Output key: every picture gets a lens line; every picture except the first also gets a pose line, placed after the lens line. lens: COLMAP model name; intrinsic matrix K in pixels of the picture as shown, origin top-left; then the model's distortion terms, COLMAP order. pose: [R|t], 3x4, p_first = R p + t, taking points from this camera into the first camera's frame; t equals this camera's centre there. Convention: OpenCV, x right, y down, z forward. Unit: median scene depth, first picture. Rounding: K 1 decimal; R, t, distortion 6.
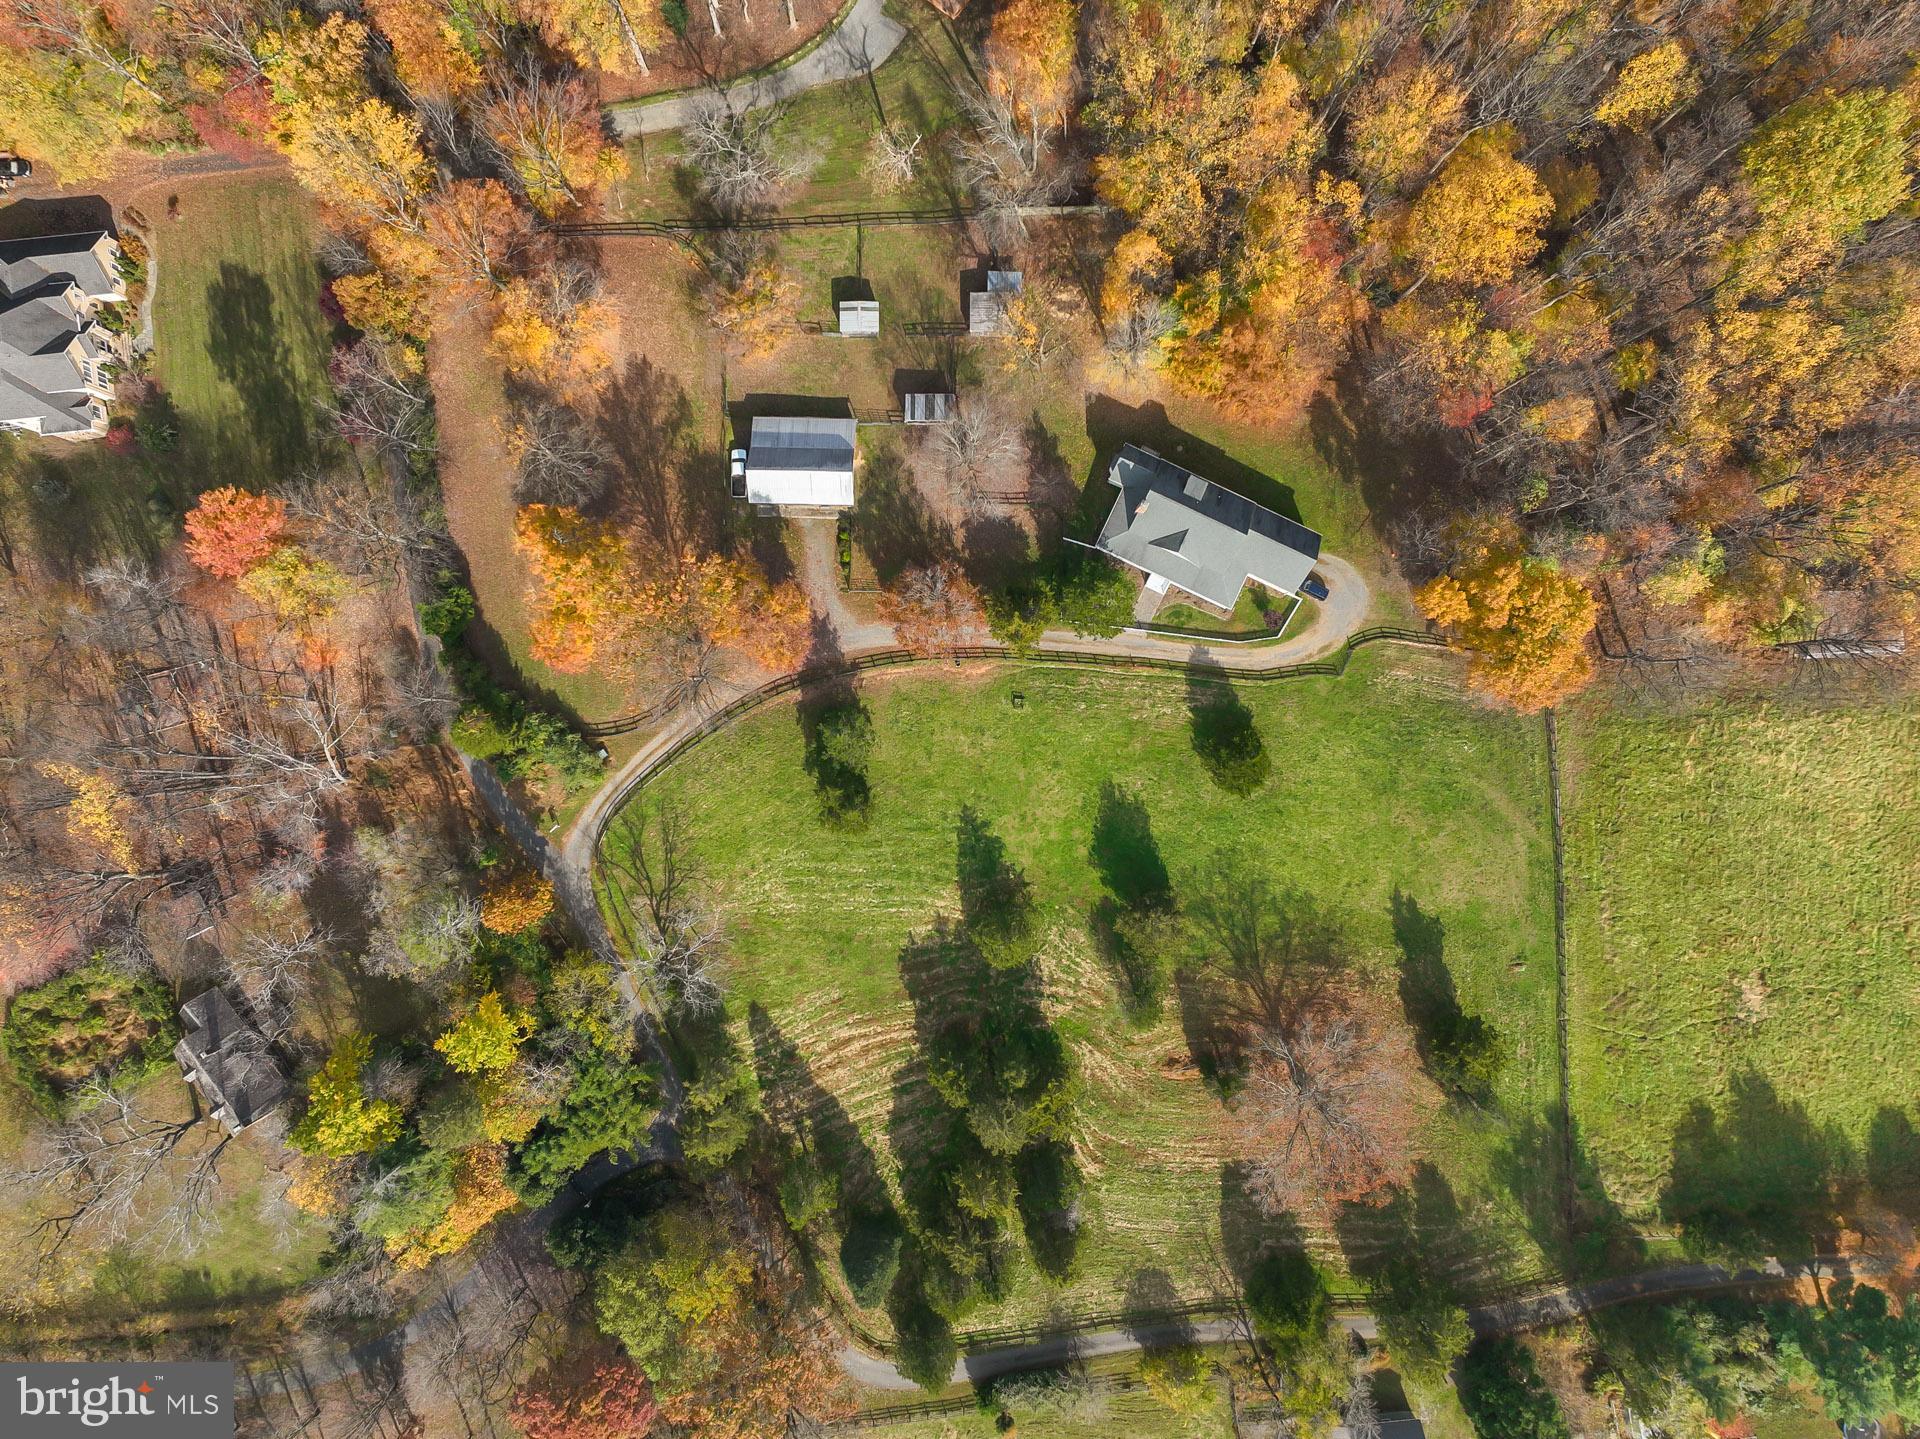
lens RADIAL K [[1344.1, 0, 960.0], [0, 1344.1, 719.5], [0, 0, 1]] dist [0.004803, 0.001105]
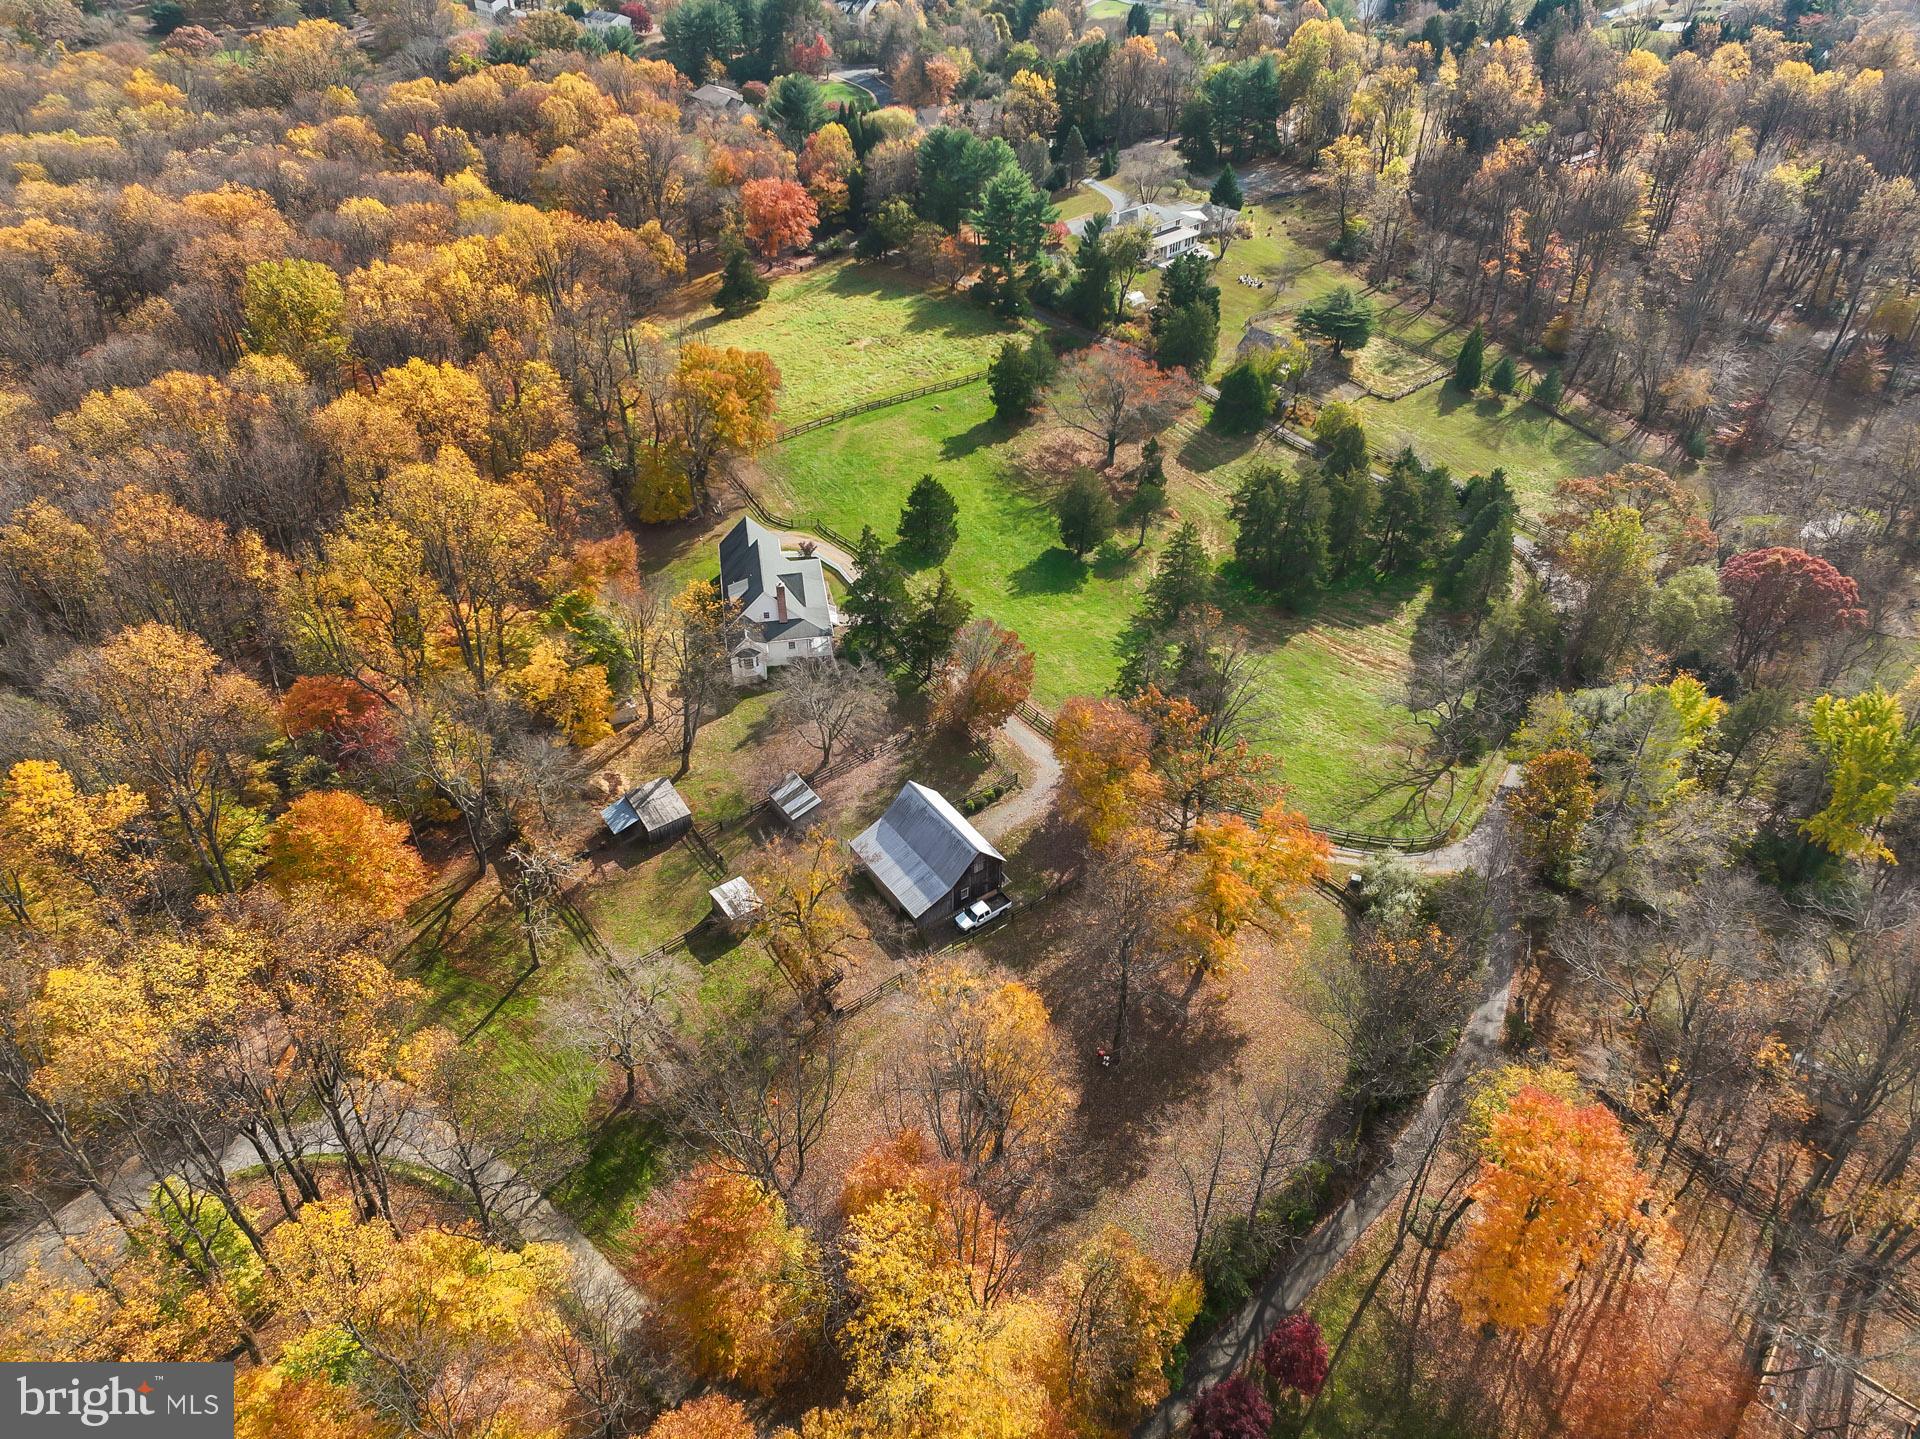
lens RADIAL K [[1344.1, 0, 960.0], [0, 1344.1, 719.5], [0, 0, 1]] dist [0.004803, 0.001105]
pose [[-0.578377, -0.505860, 0.639988, -0.608049], [0.815730, -0.350957, 0.459797, -0.519604], [-0.007985, 0.787994, 0.615631, 0.421442]]
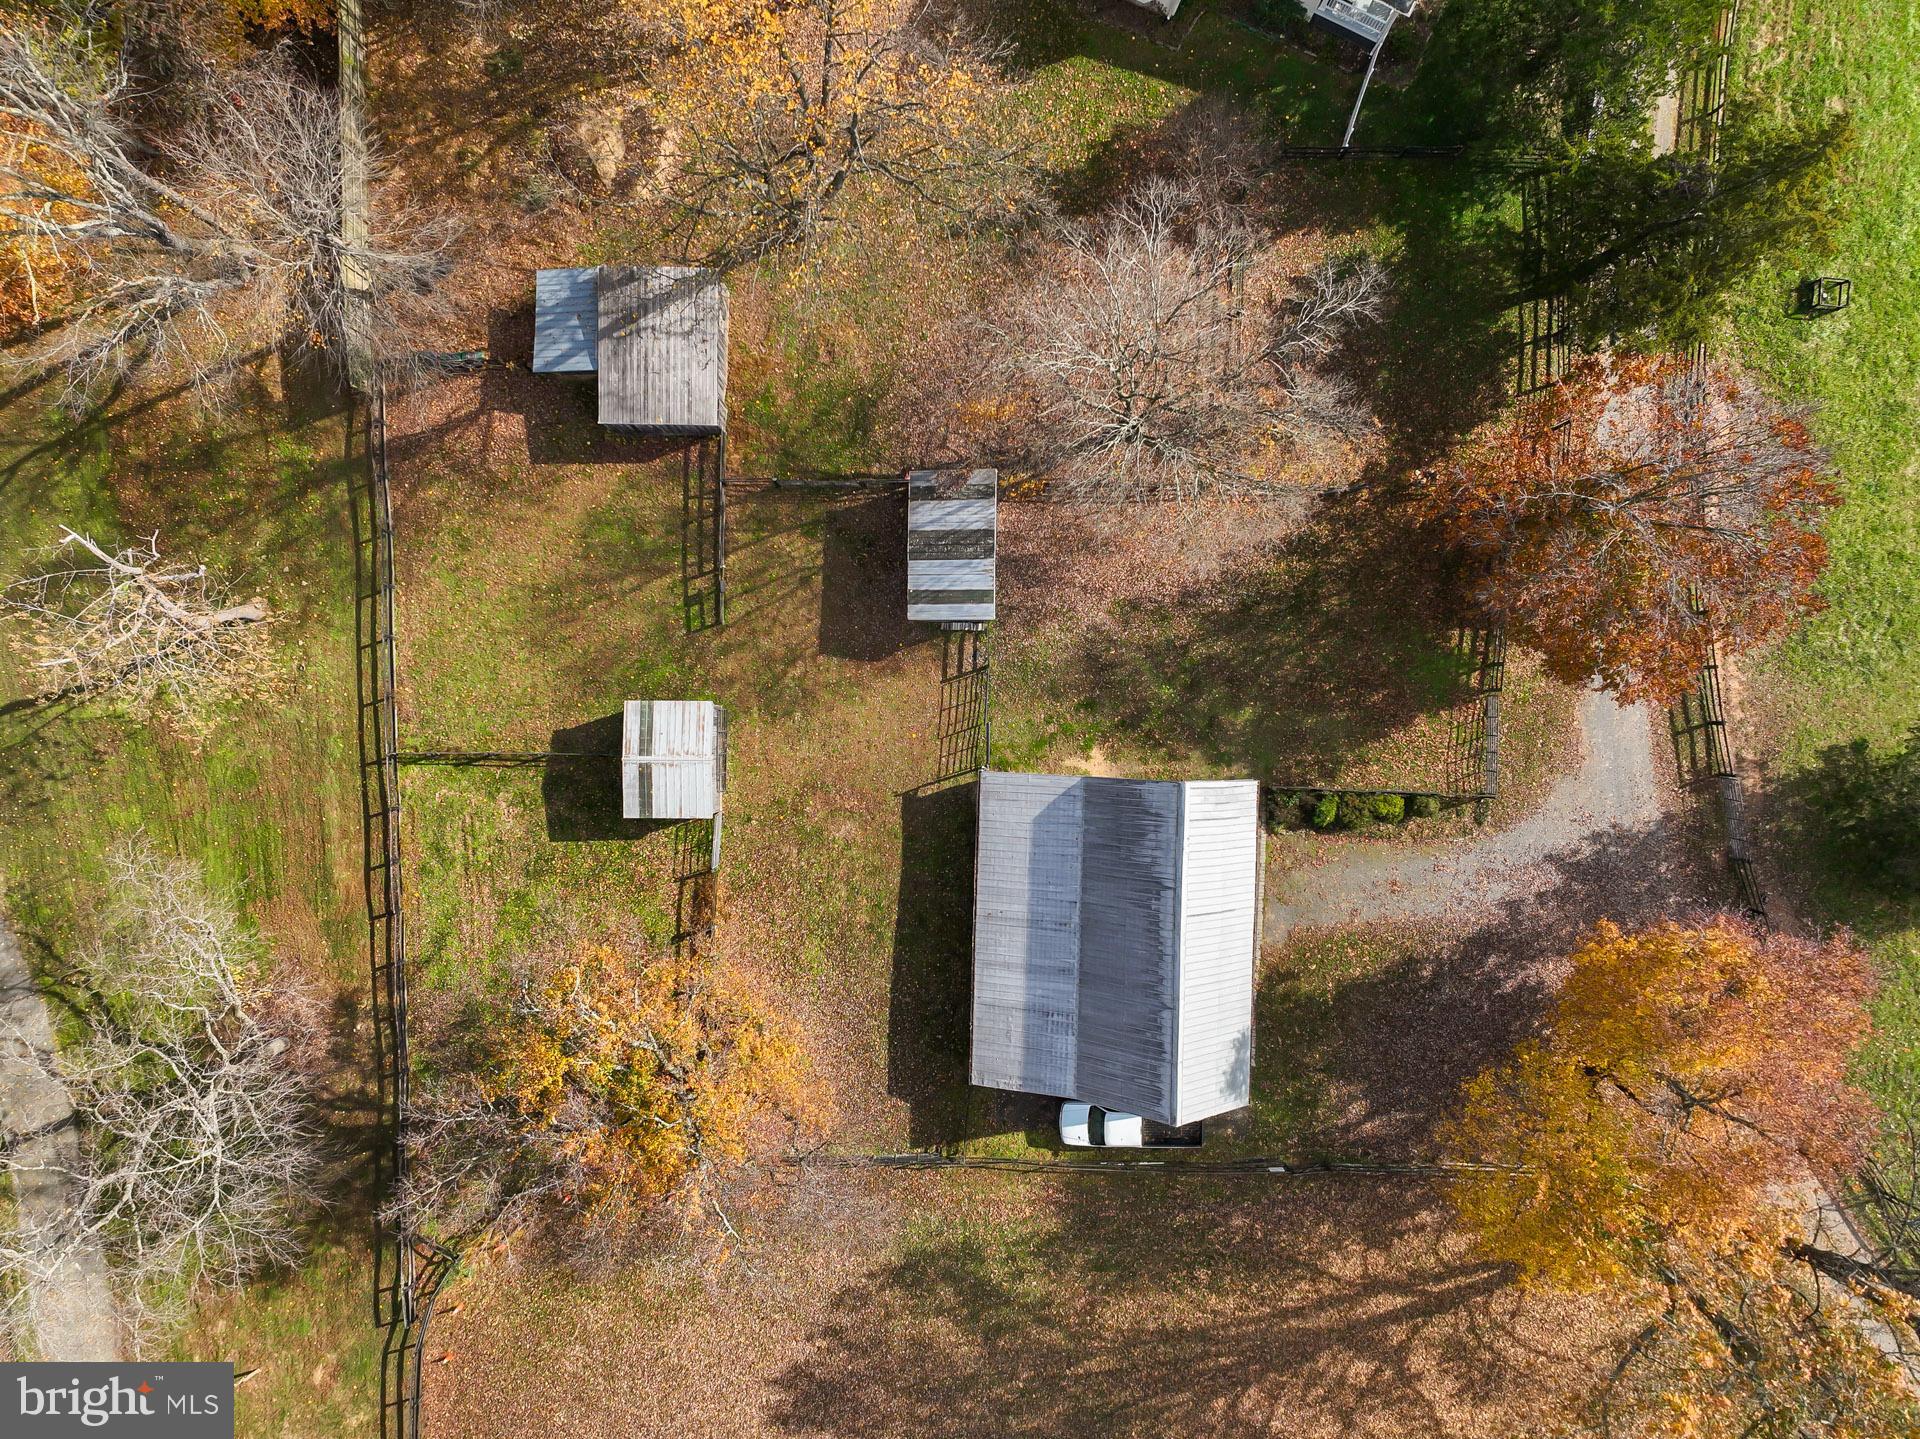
lens RADIAL K [[1344.1, 0, 960.0], [0, 1344.1, 719.5], [0, 0, 1]] dist [0.004803, 0.001105]
pose [[0.009946, -0.999944, -0.003480, -0.063035], [0.999925, 0.009920, 0.007247, -0.229117], [-0.007212, -0.003552, 0.999968, 0.664691]]
